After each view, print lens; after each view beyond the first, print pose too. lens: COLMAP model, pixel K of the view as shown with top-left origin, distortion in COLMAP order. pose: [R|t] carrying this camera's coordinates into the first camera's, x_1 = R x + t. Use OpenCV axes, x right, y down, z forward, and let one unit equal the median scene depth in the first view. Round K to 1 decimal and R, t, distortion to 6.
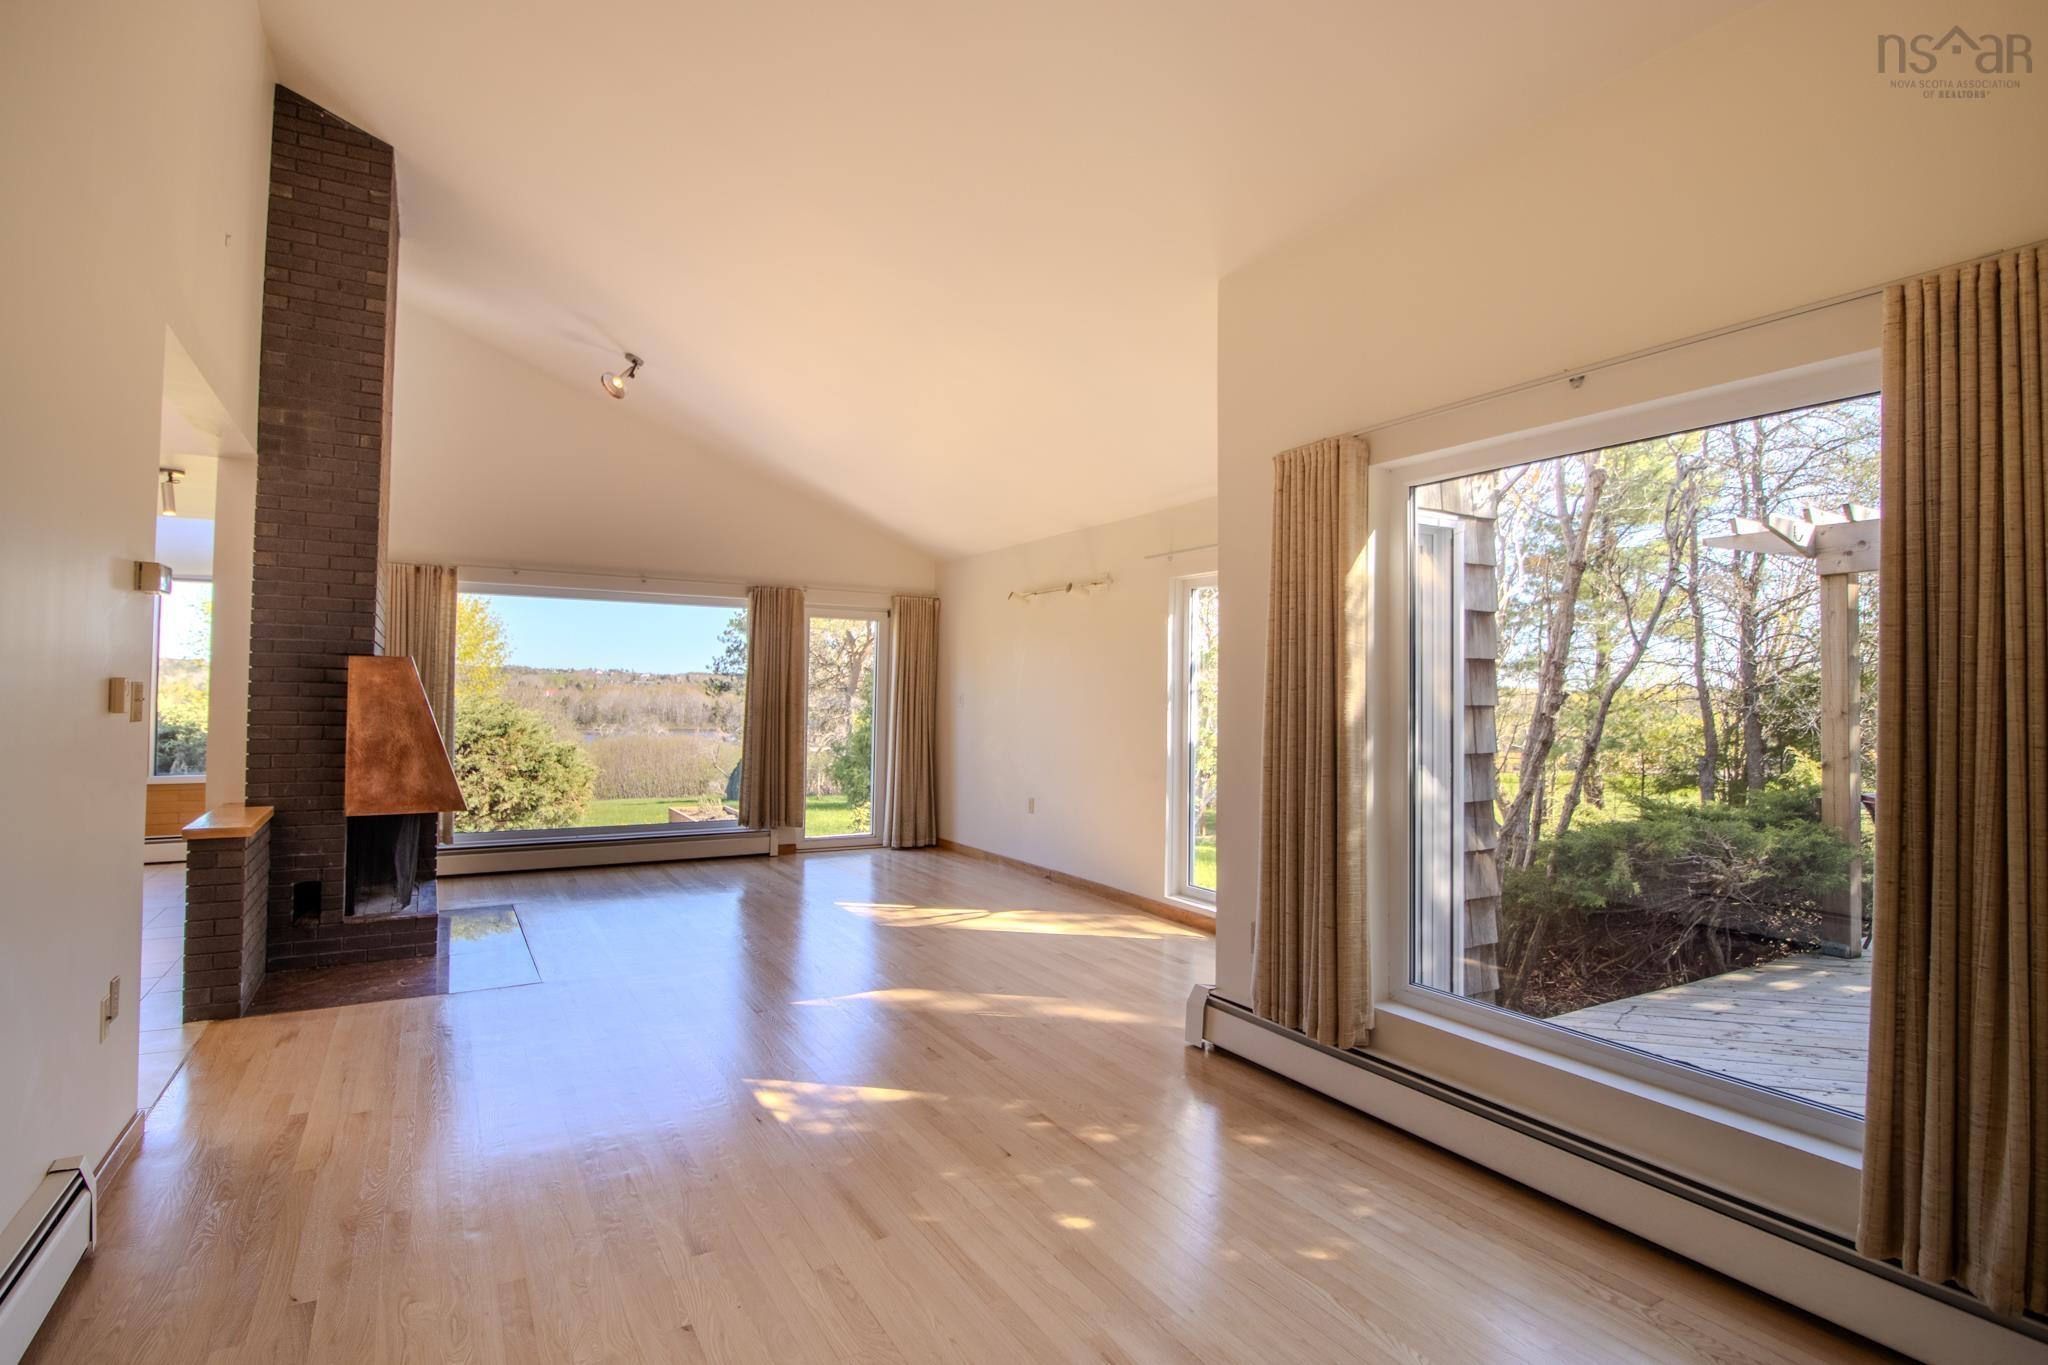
lens RADIAL K [[1032.0, 0, 1033.8], [0, 1032.0, 680.5], [0, 0, 1]] dist [-0.011884, -0.004403]
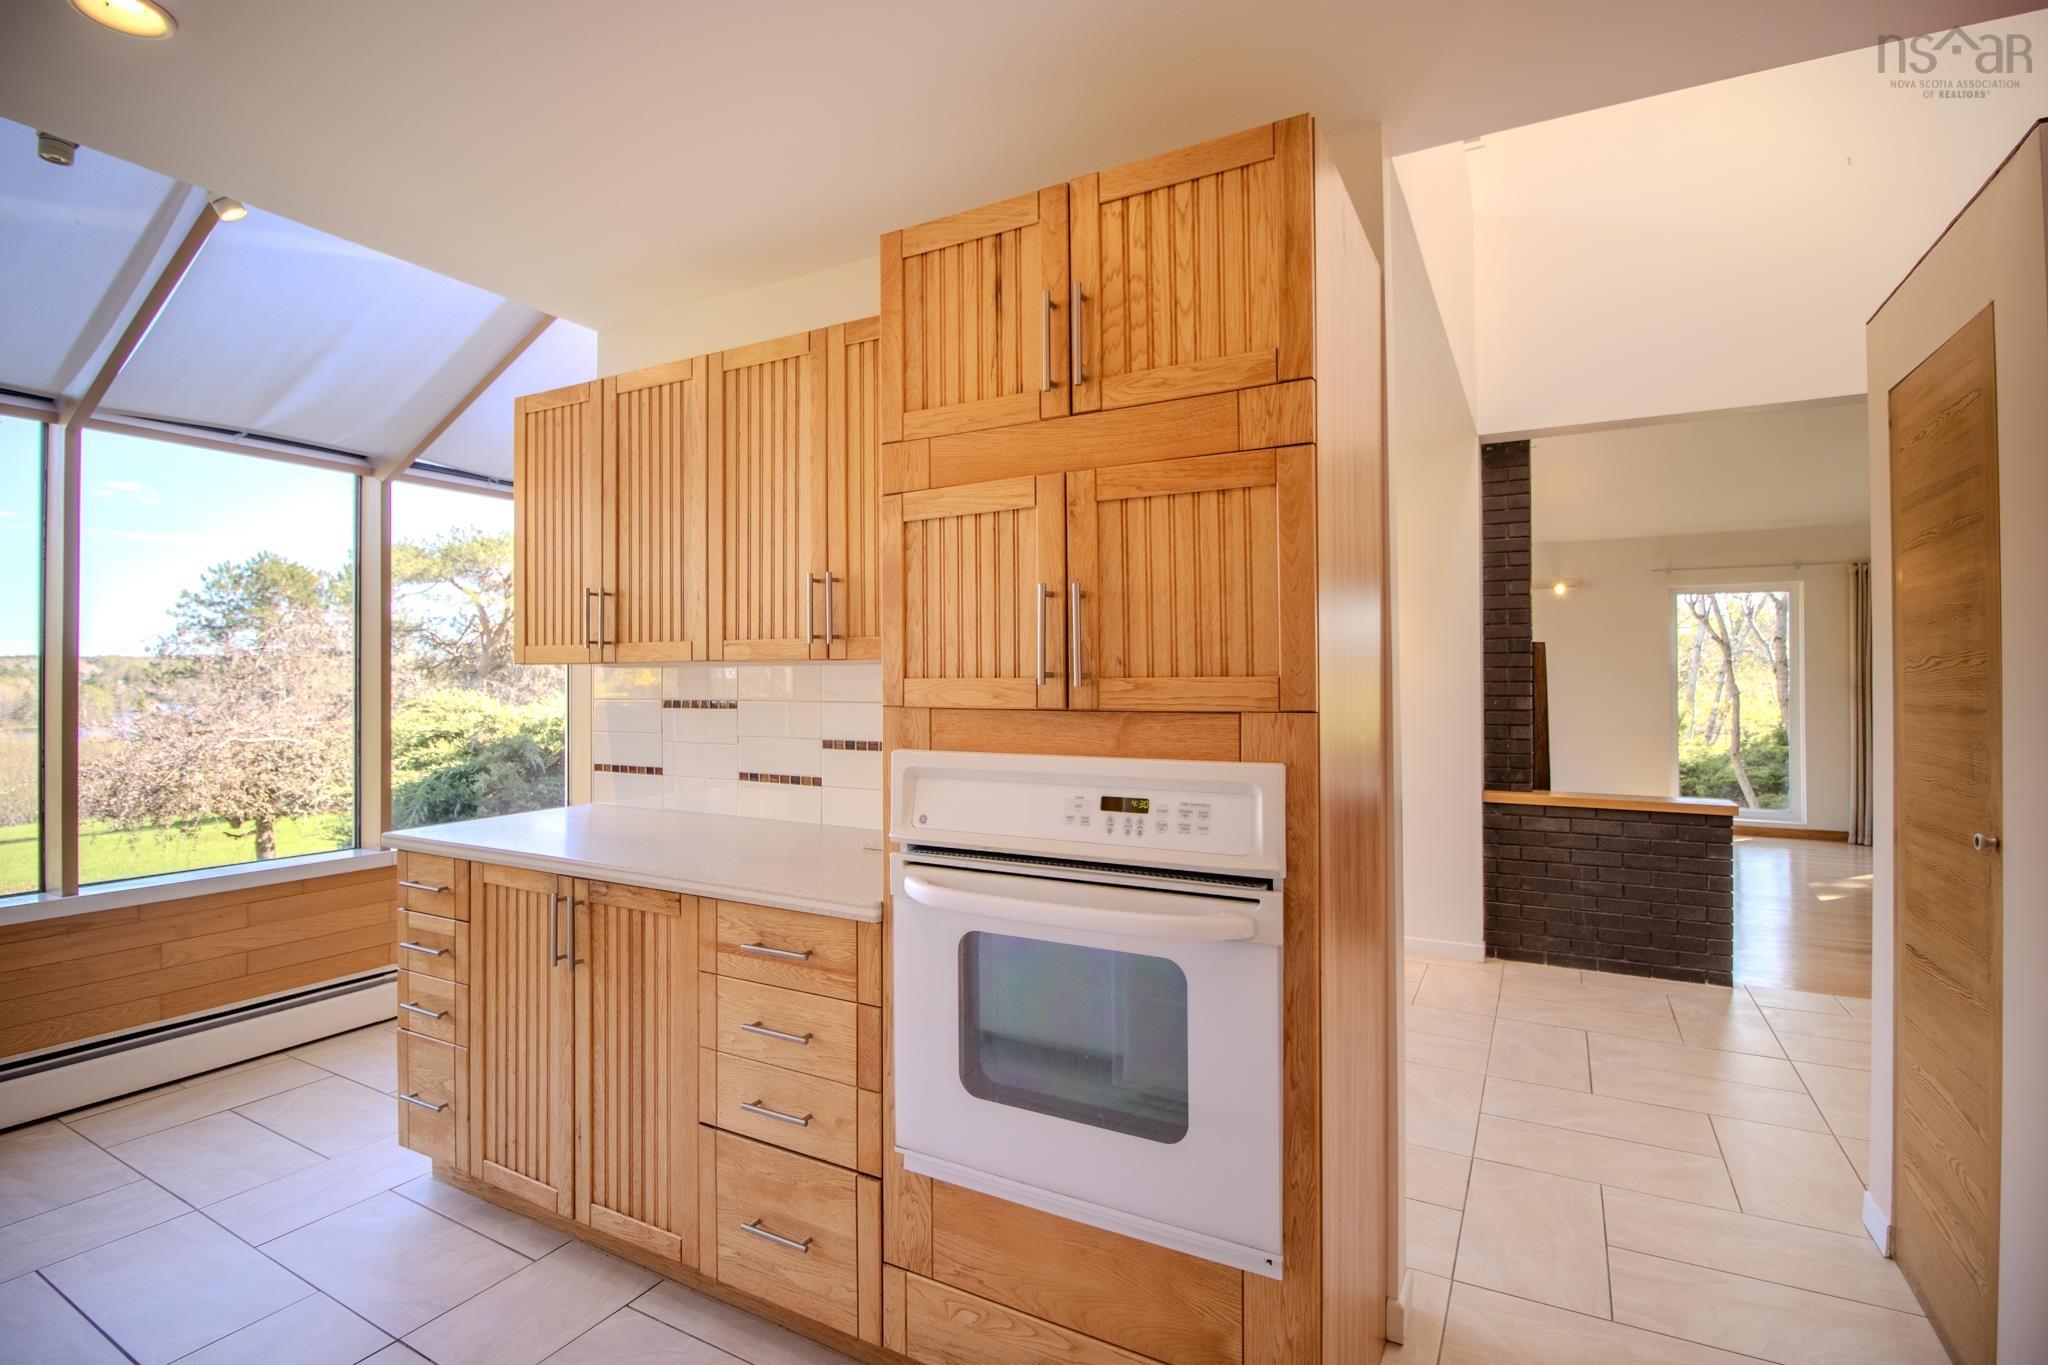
lens RADIAL K [[967.4, 0, 1027.6], [0, 967.4, 671.0], [0, 0, 1]] dist [-0.012393, -0.008234]
pose [[0.864050, -0.010270, 0.503301, -2.429625], [0.005304, 0.999922, 0.011297, -0.009189], [-0.503378, -0.007092, 0.864037, 0.594473]]
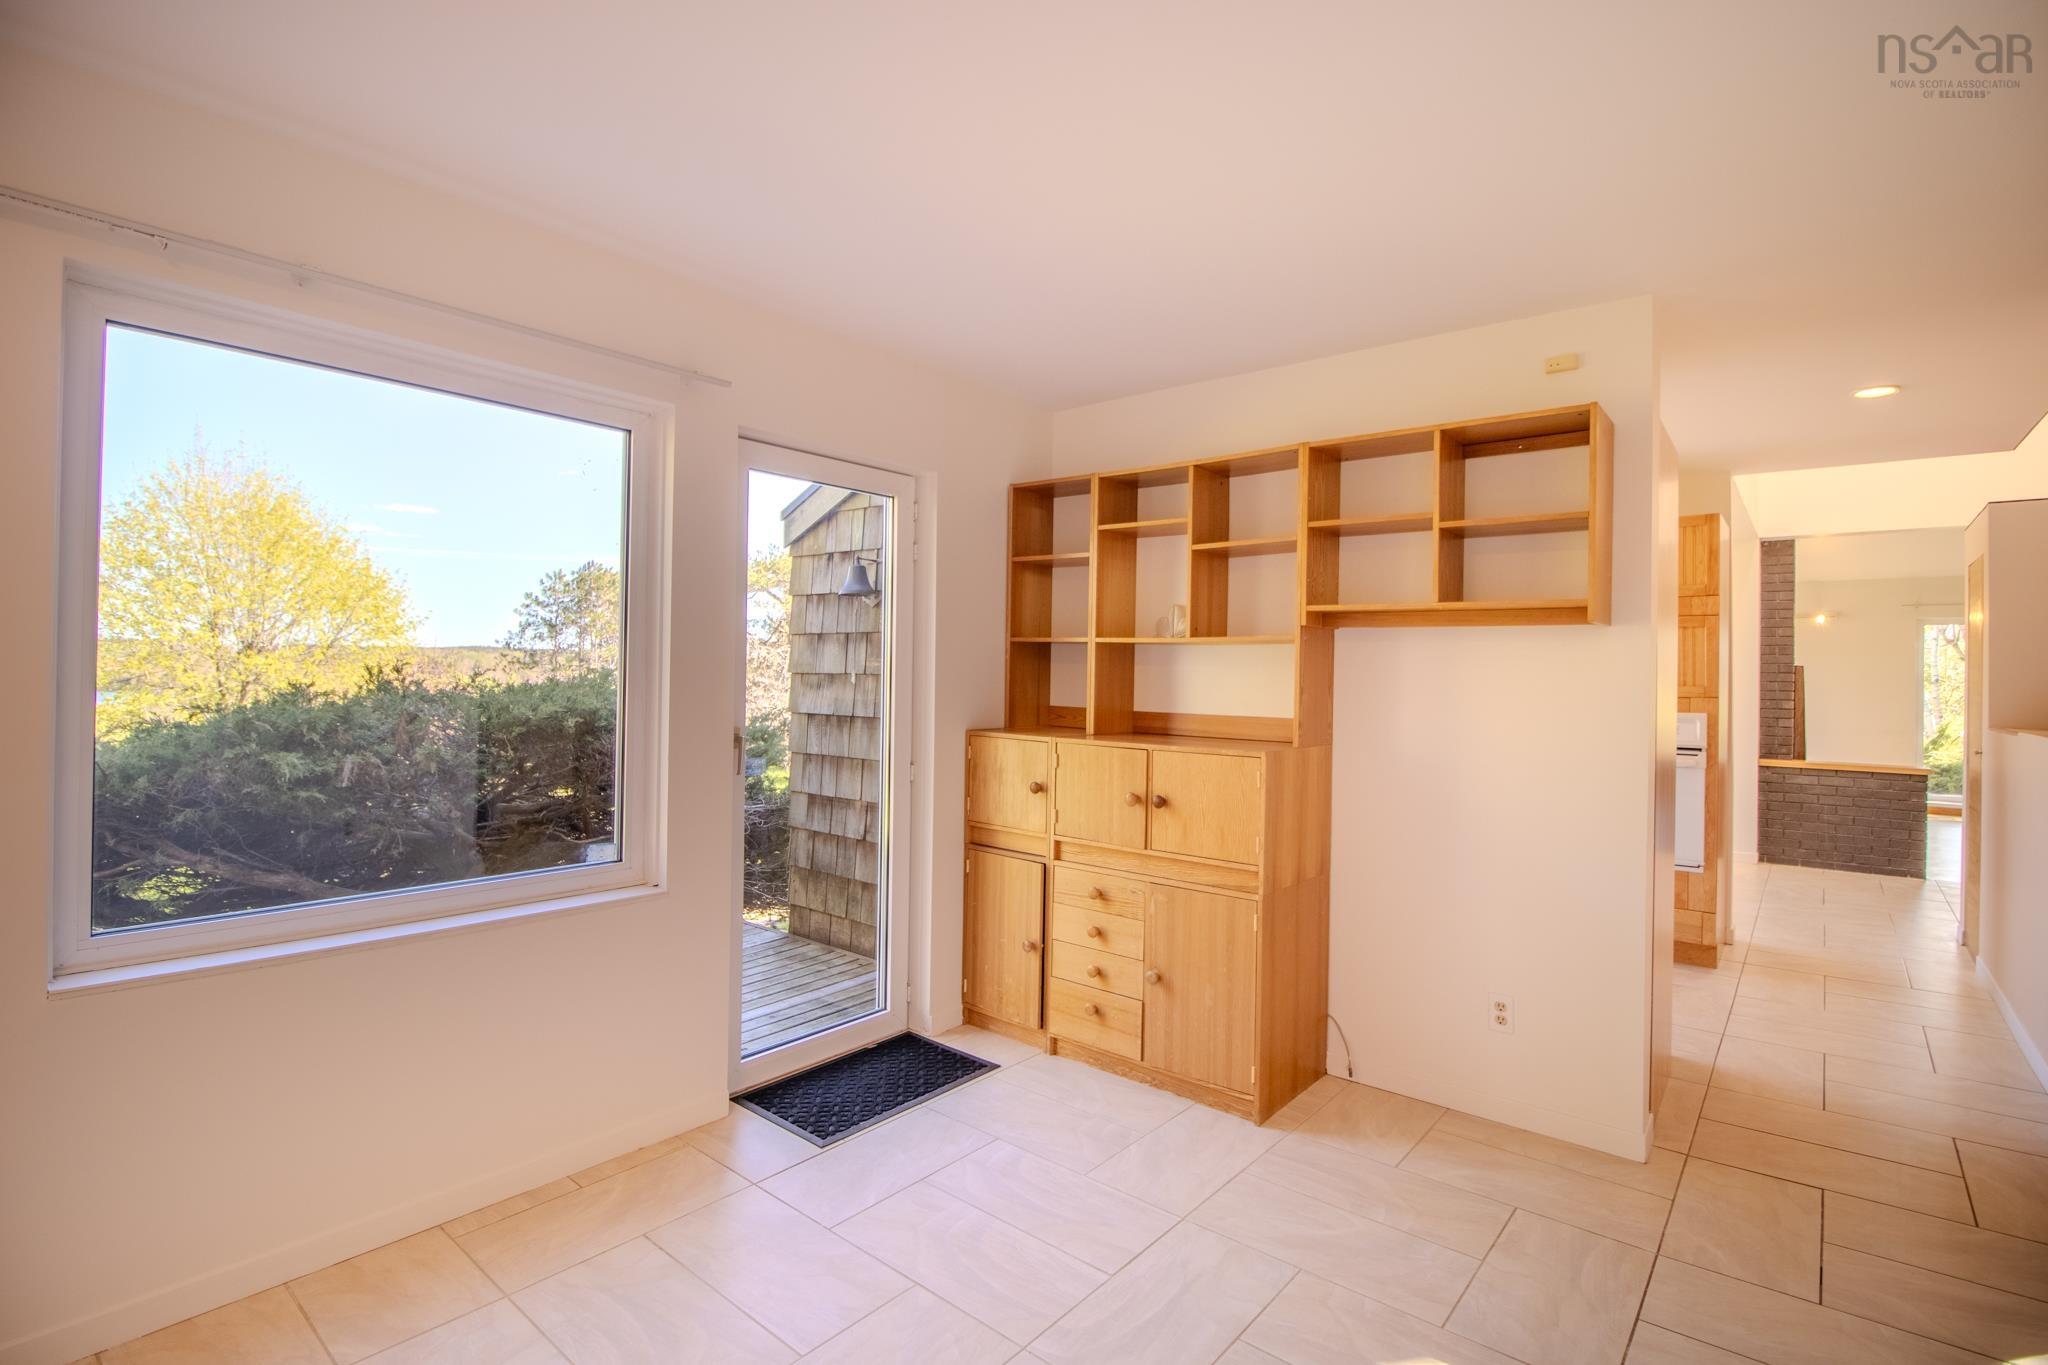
lens RADIAL K [[967.4, 0, 1032.9], [0, 967.4, 668.7], [0, 0, 1]] dist [-0.012393, -0.008234]
pose [[0.944116, 0.005637, 0.329566, -3.506899], [-0.009281, 0.999912, 0.009486, -0.031046], [-0.329483, -0.012014, 0.944085, -0.089151]]
